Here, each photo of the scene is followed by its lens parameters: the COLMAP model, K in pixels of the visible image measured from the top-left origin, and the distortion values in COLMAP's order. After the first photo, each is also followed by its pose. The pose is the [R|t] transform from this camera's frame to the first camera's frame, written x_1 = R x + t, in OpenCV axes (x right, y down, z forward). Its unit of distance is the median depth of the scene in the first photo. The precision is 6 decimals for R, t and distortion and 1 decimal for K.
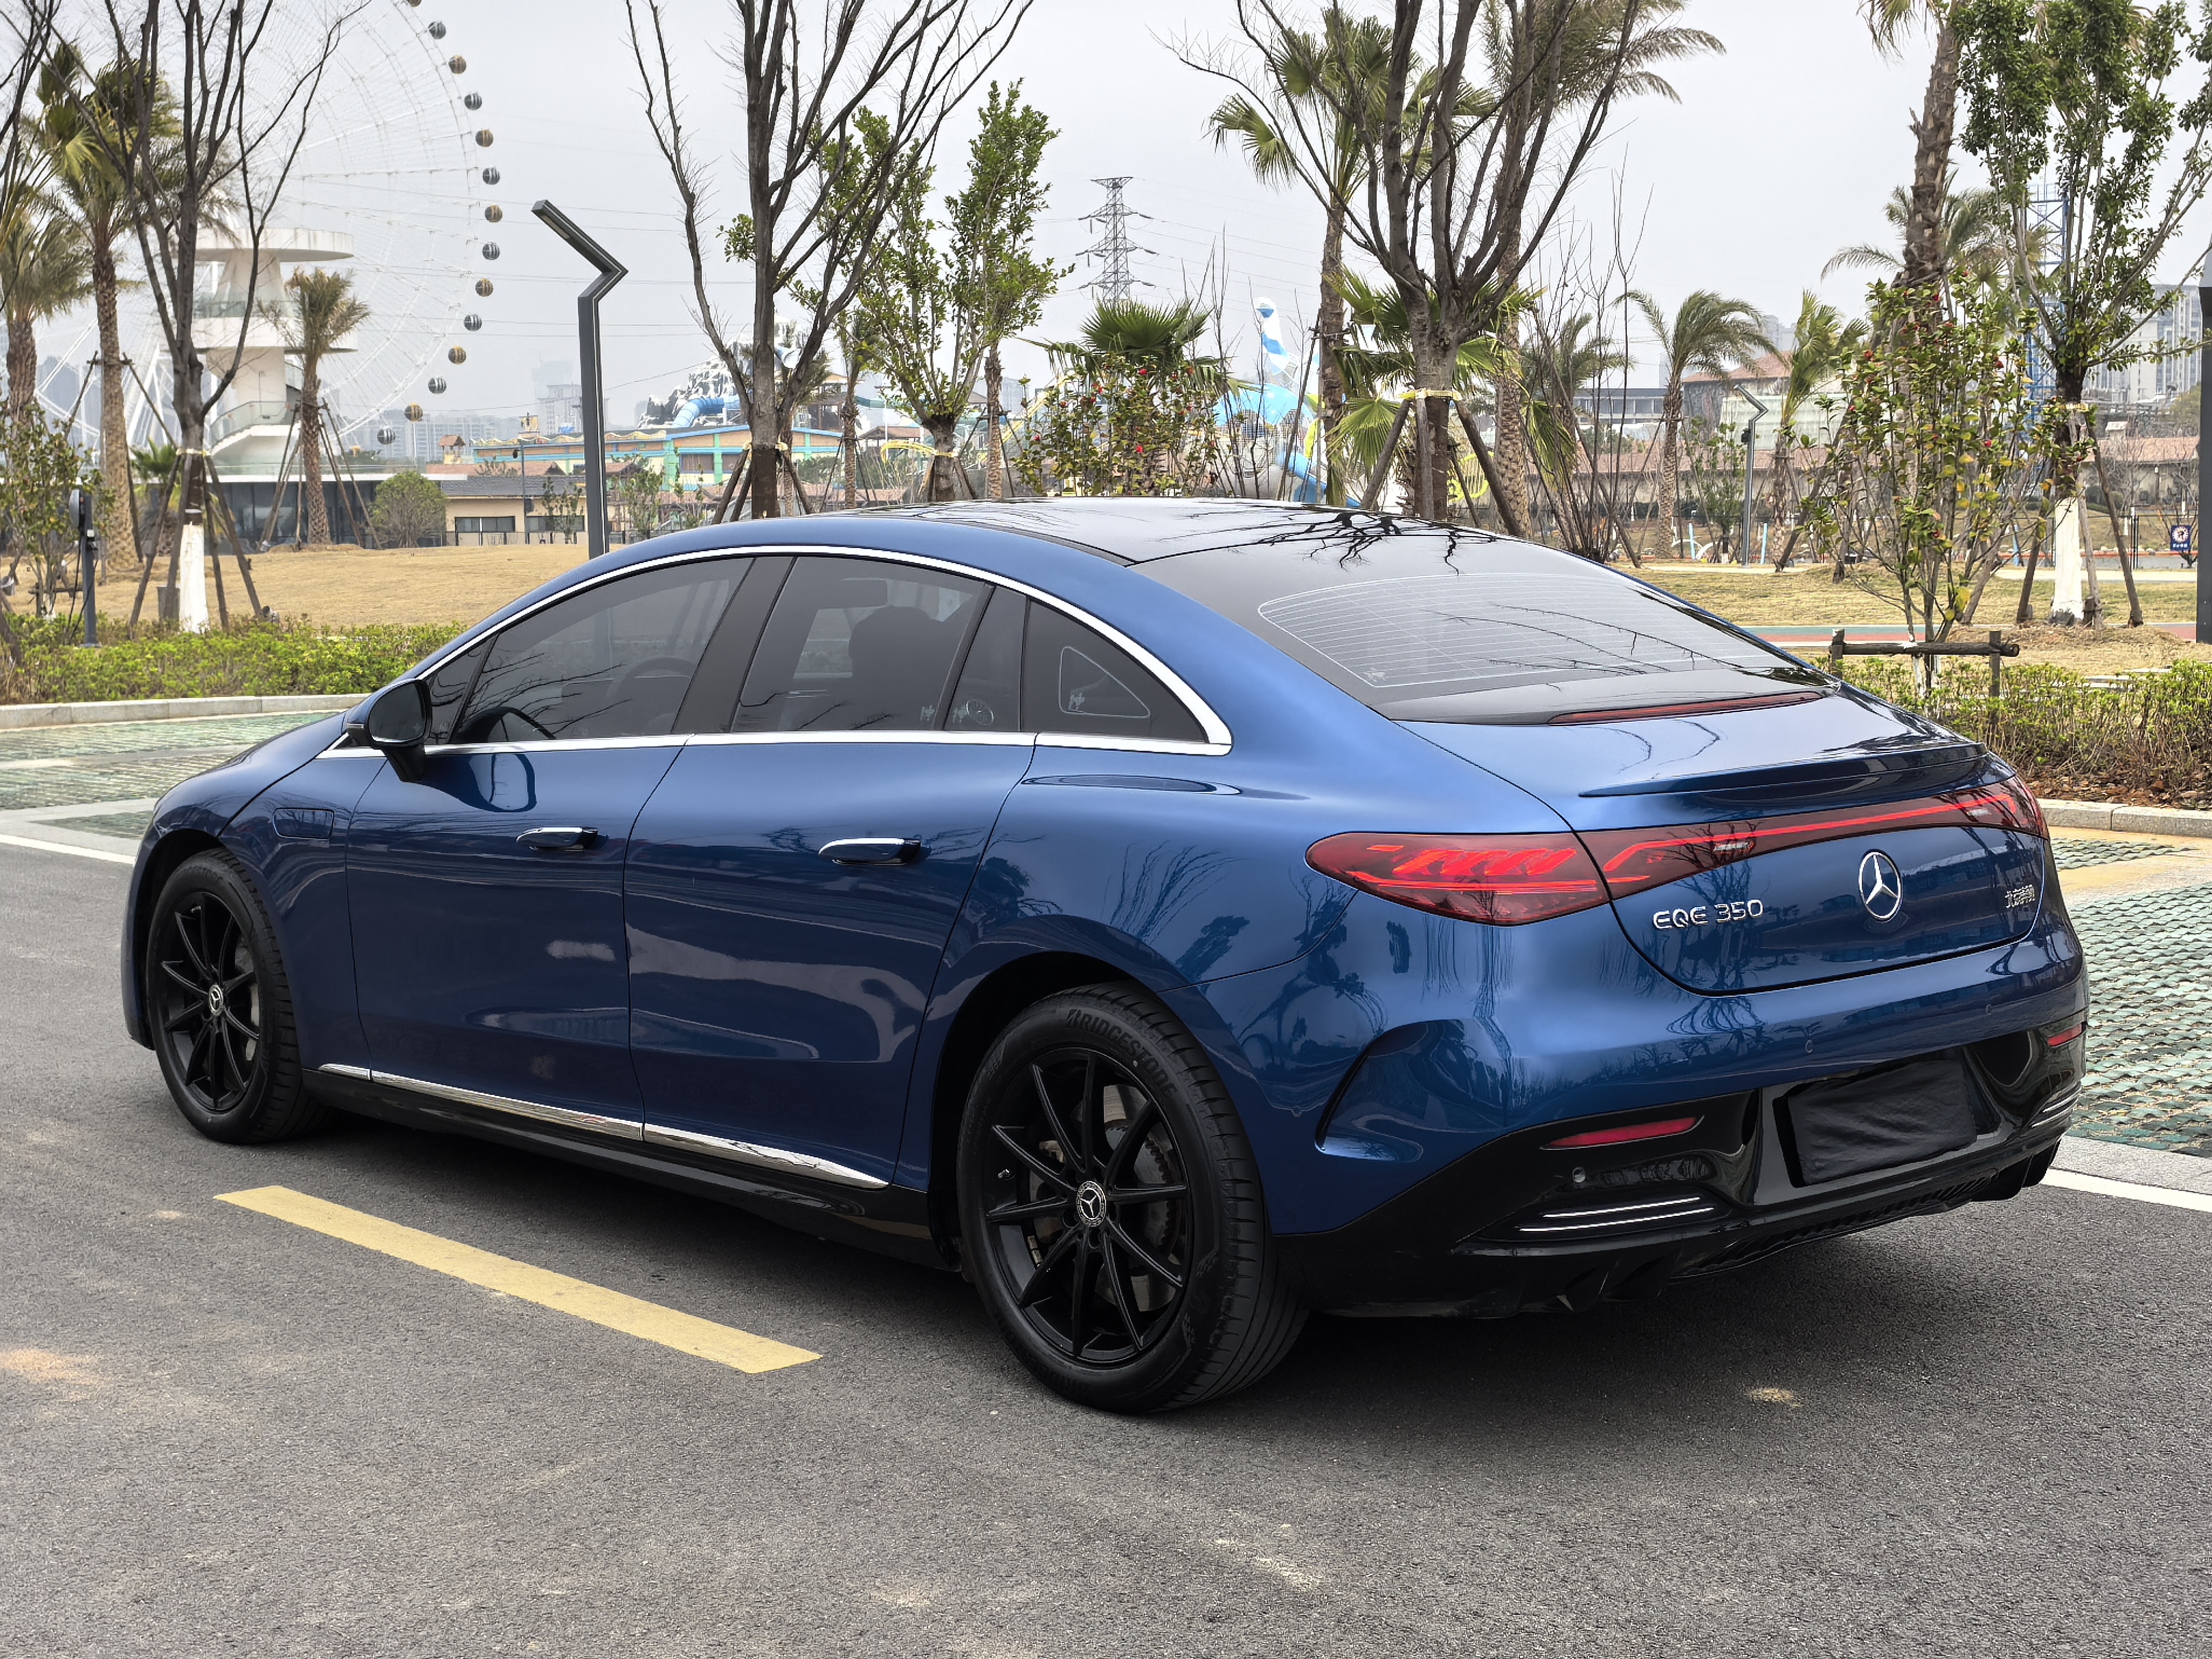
lens RADIAL K [[3157.6, 0, 1110.7], [0, 3157.6, 822.0], [0, 0, 1]] dist [0.048262, 0.000000]
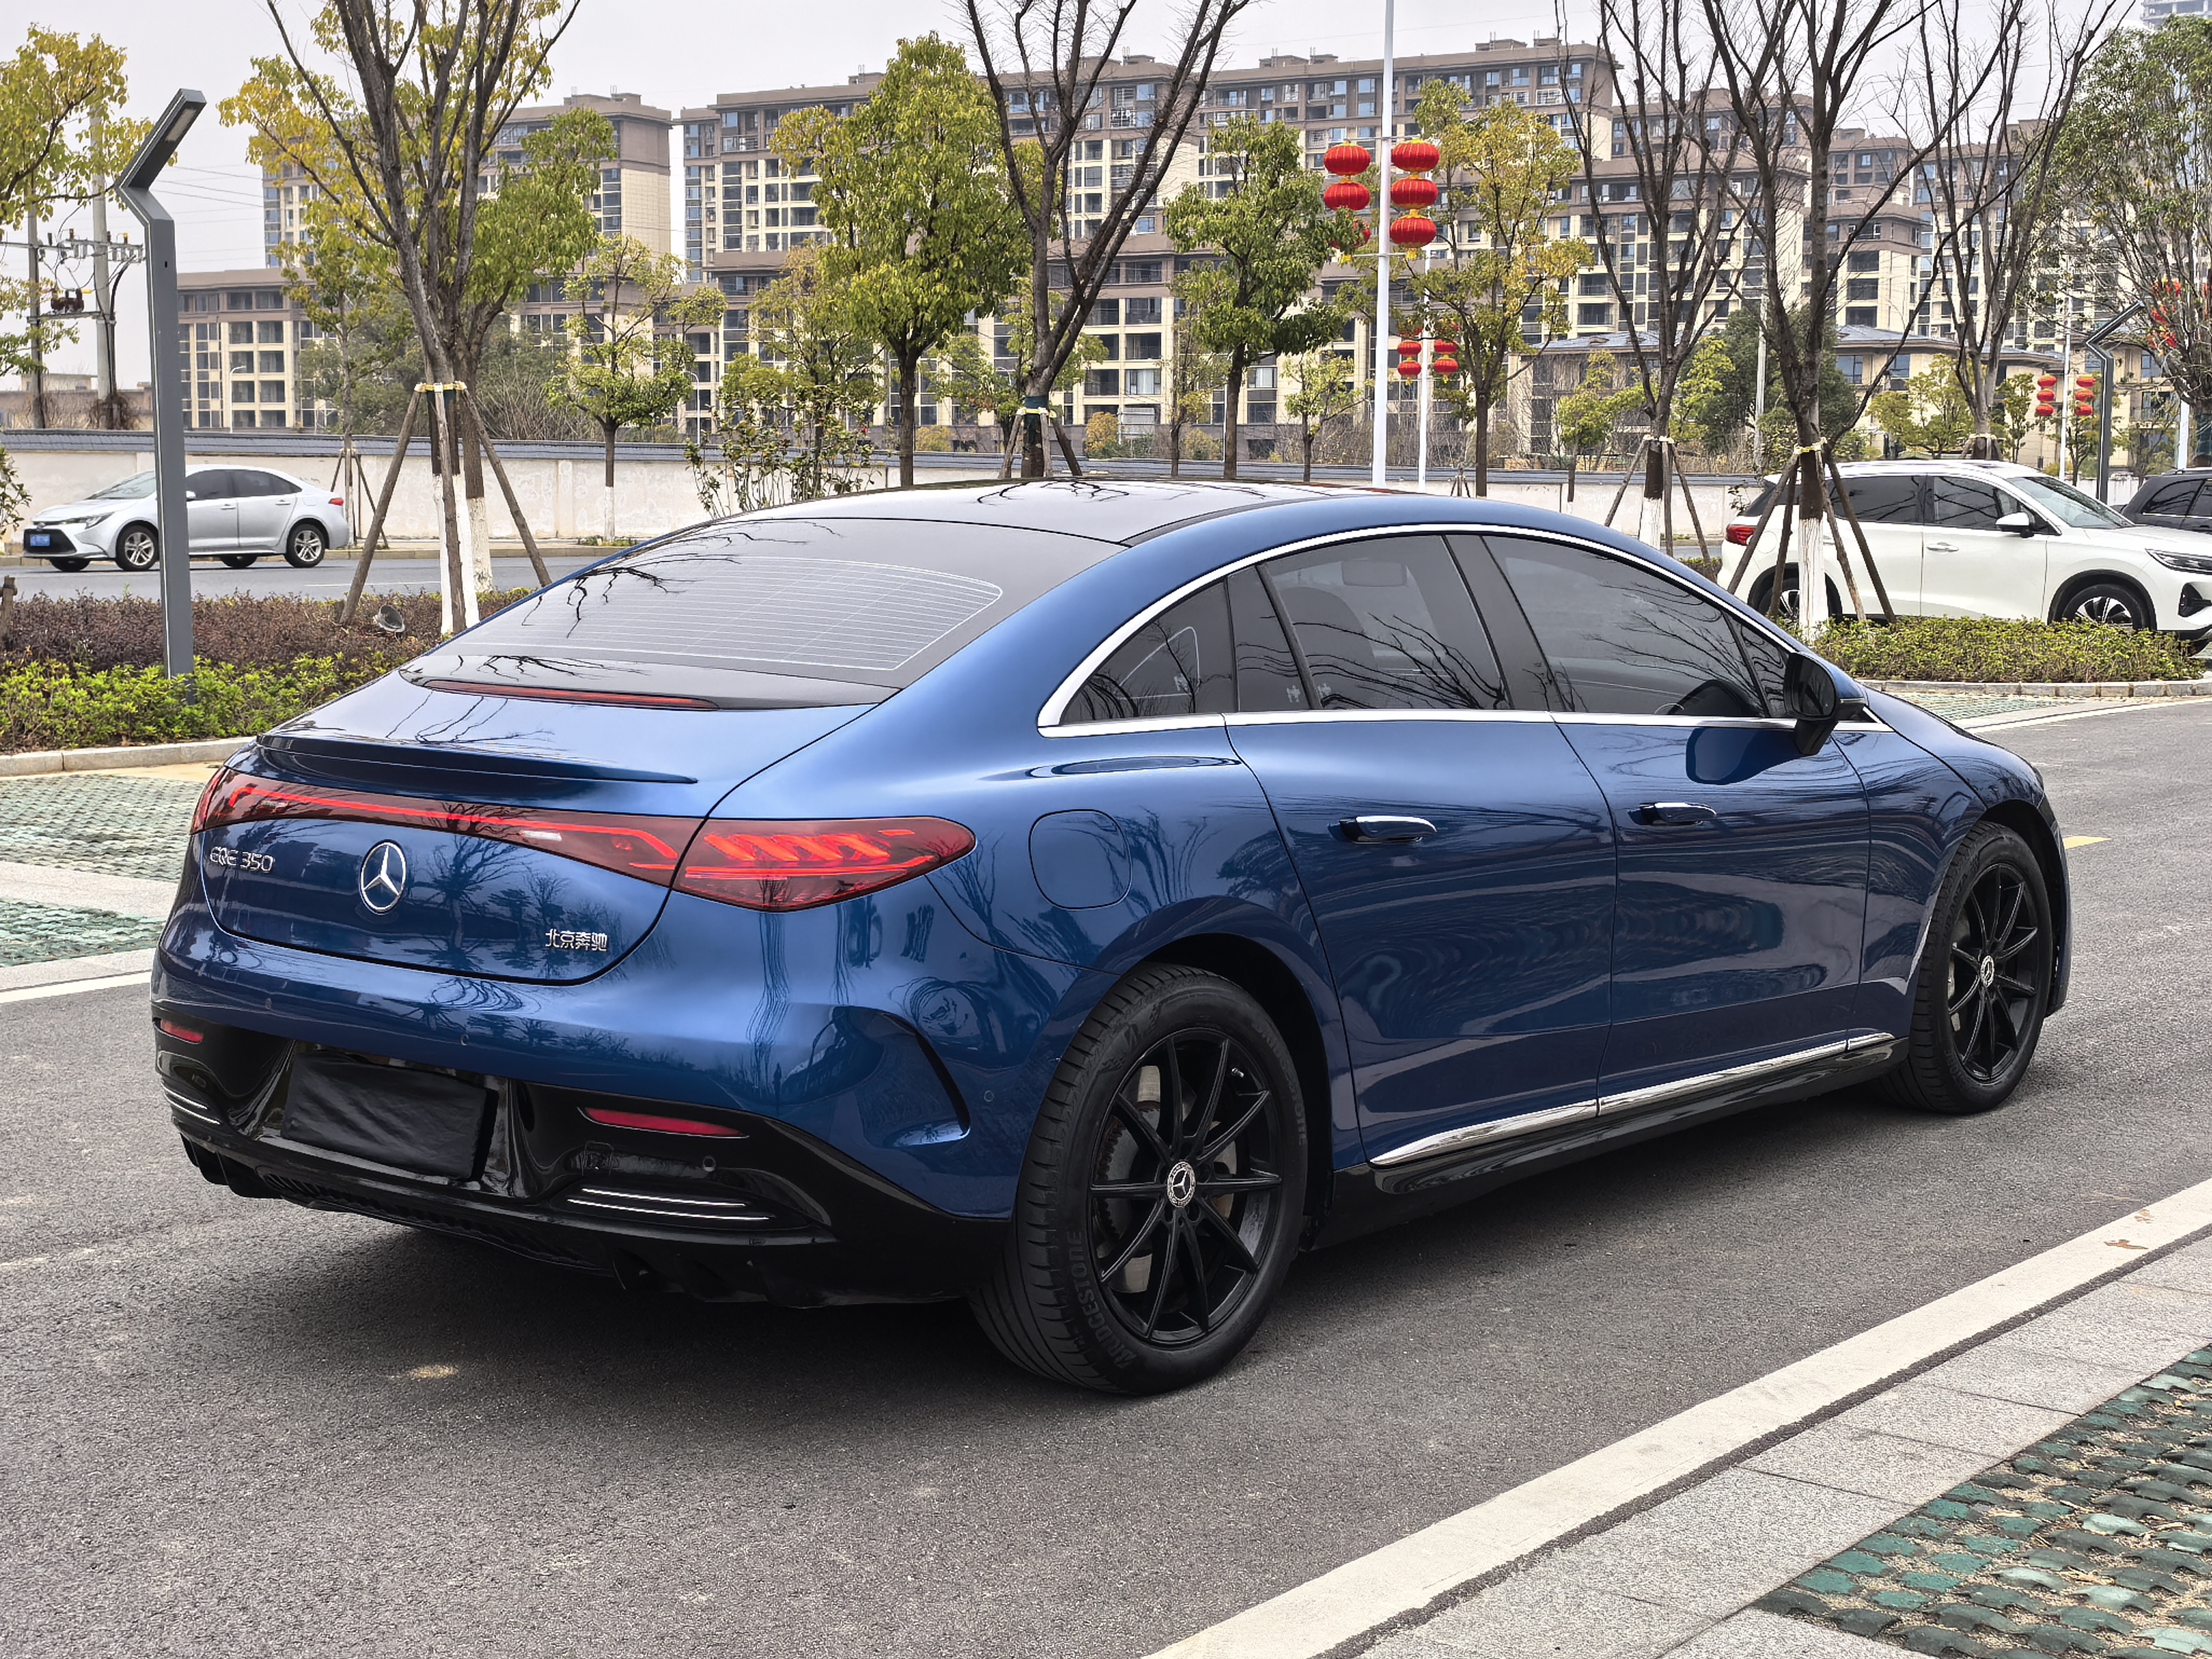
lens RADIAL K [[3157.6, 0, 1109.6], [0, 3157.6, 837.7], [0, 0, 1]] dist [0.048262, 0.000000]
pose [[0.139955, 0.125602, -0.982159, 1.138388], [-0.108671, 0.987878, 0.110848, -0.115523], [0.984176, 0.091218, 0.151908, 0.981498]]
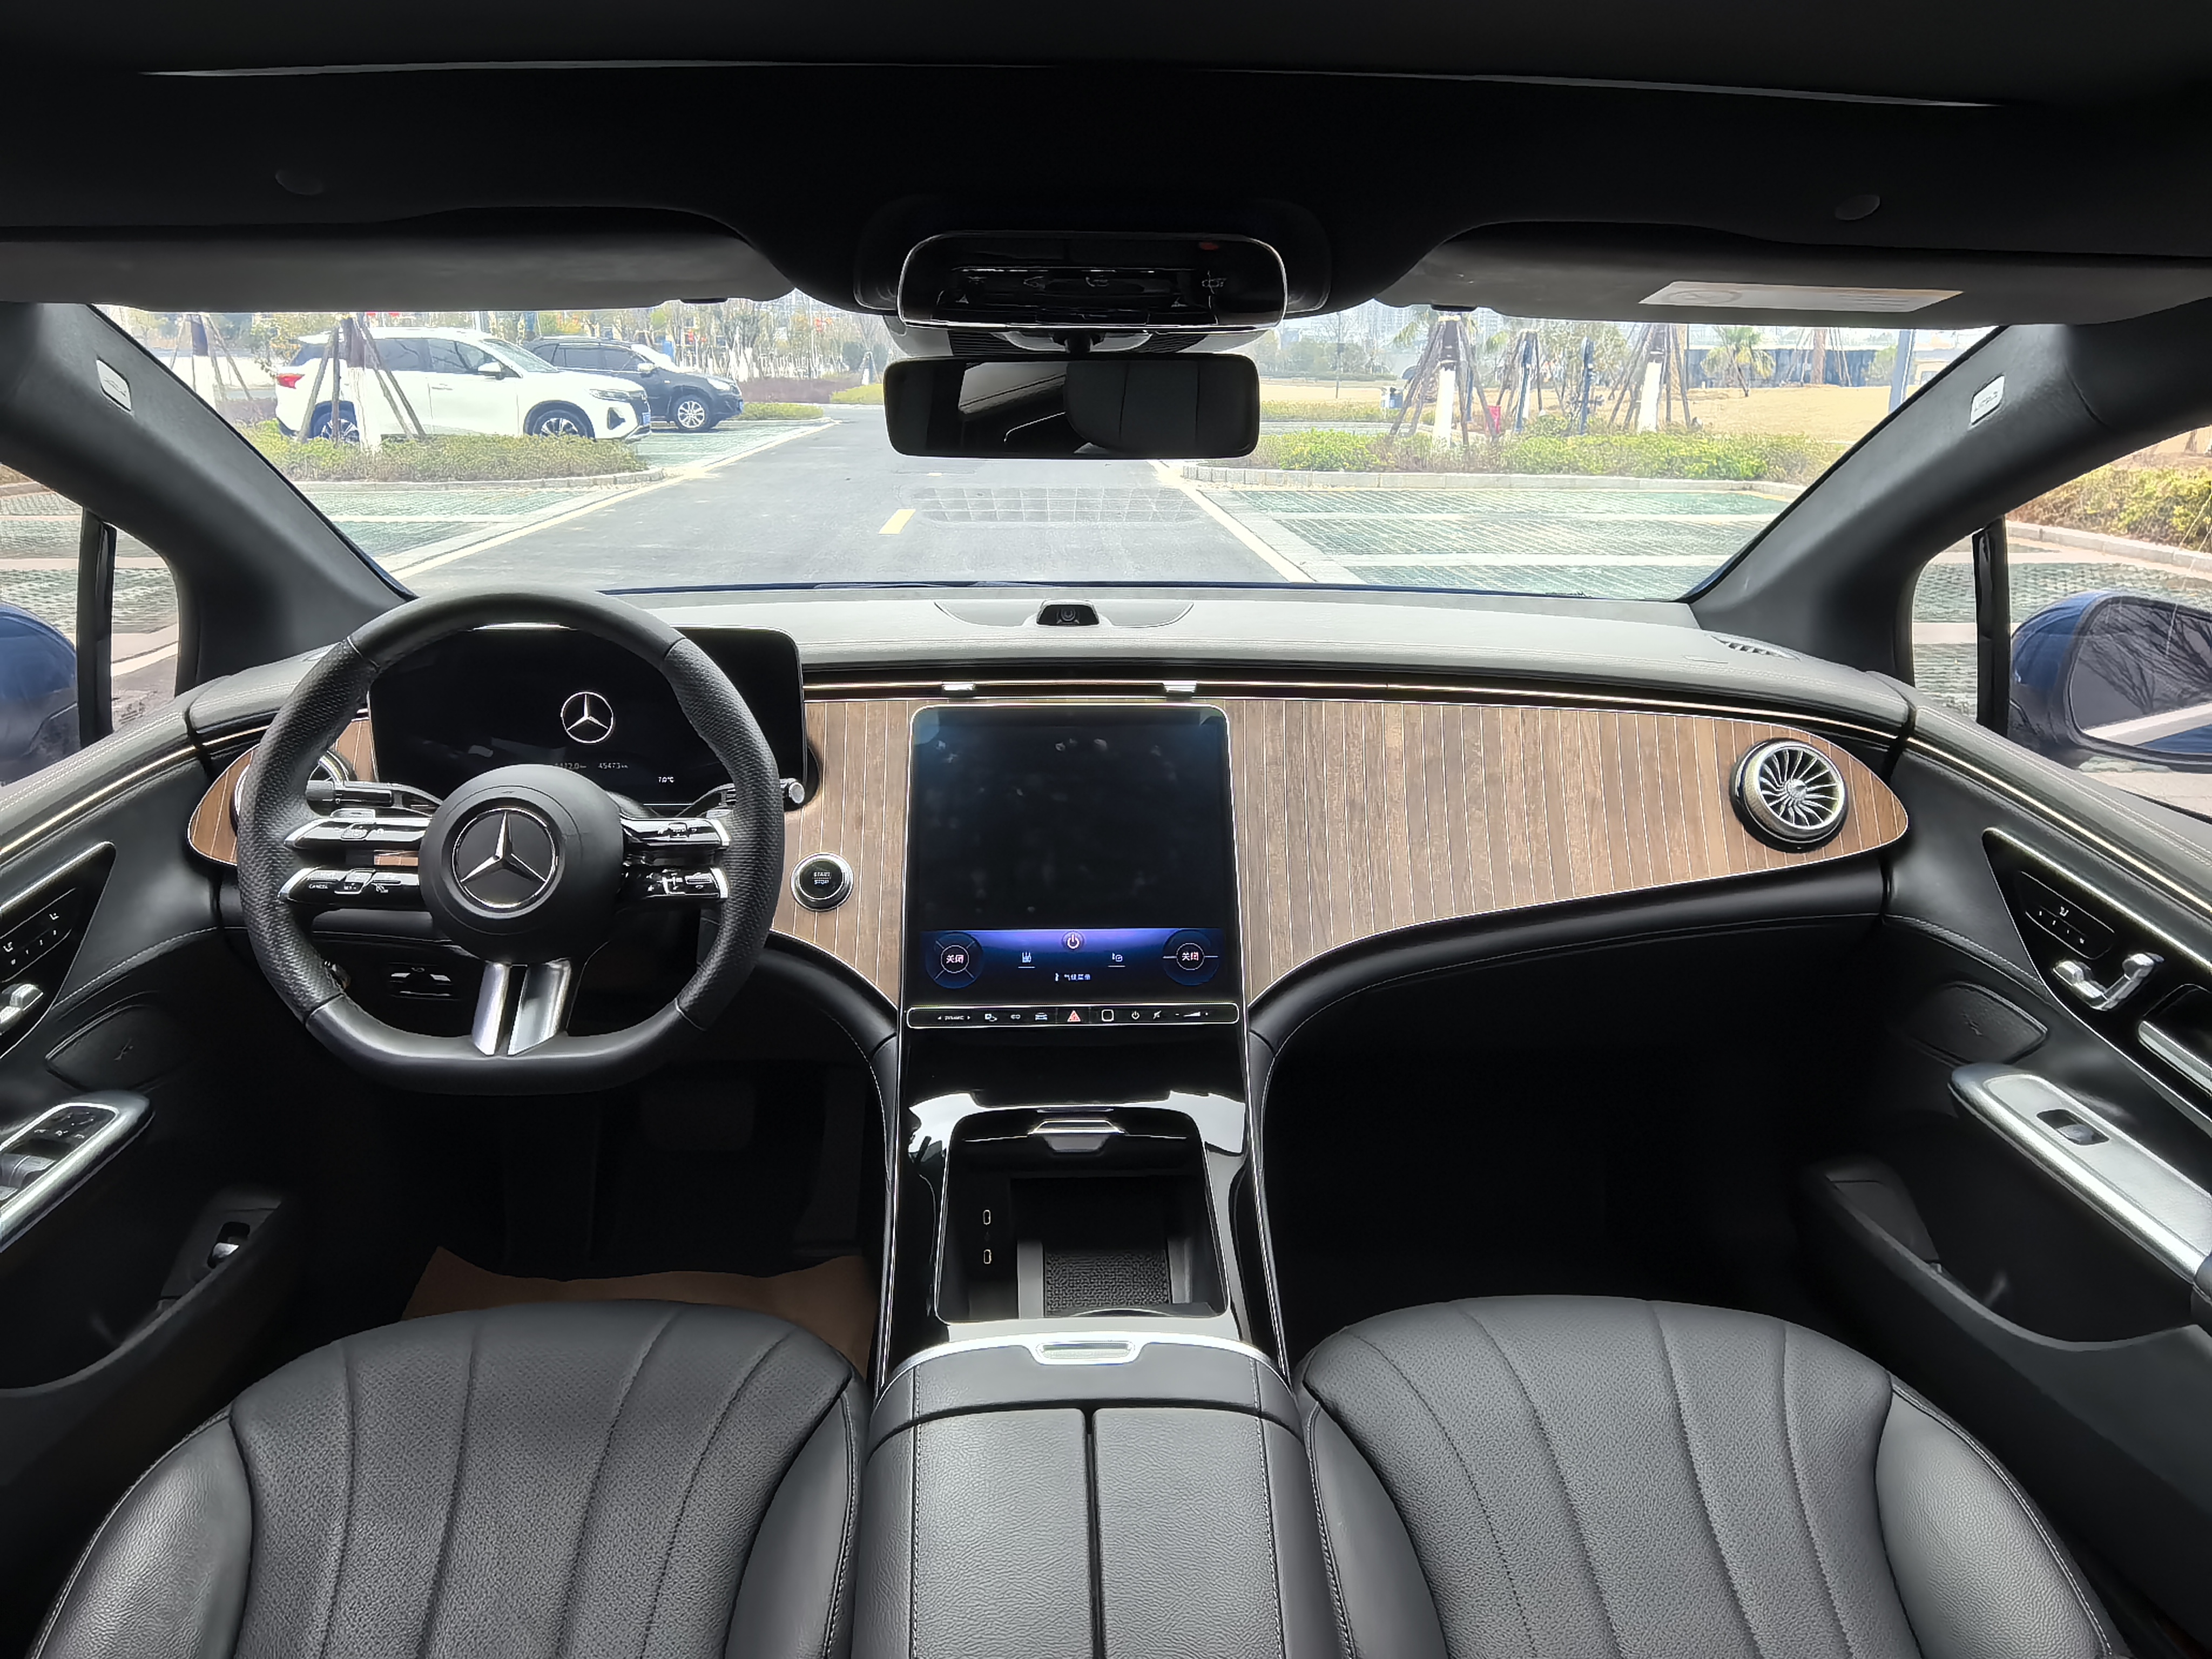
lens RADIAL K [[1507.2, 0, 1117.0], [0, 1507.2, 823.4], [0, 0, 1]] dist [-0.023454, 0.002862]
pose [[0.772211, 0.204465, -0.601568, 0.003791], [-0.081303, 0.970821, 0.225603, -0.085751], [0.630143, -0.125304, 0.766302, 1.142802]]
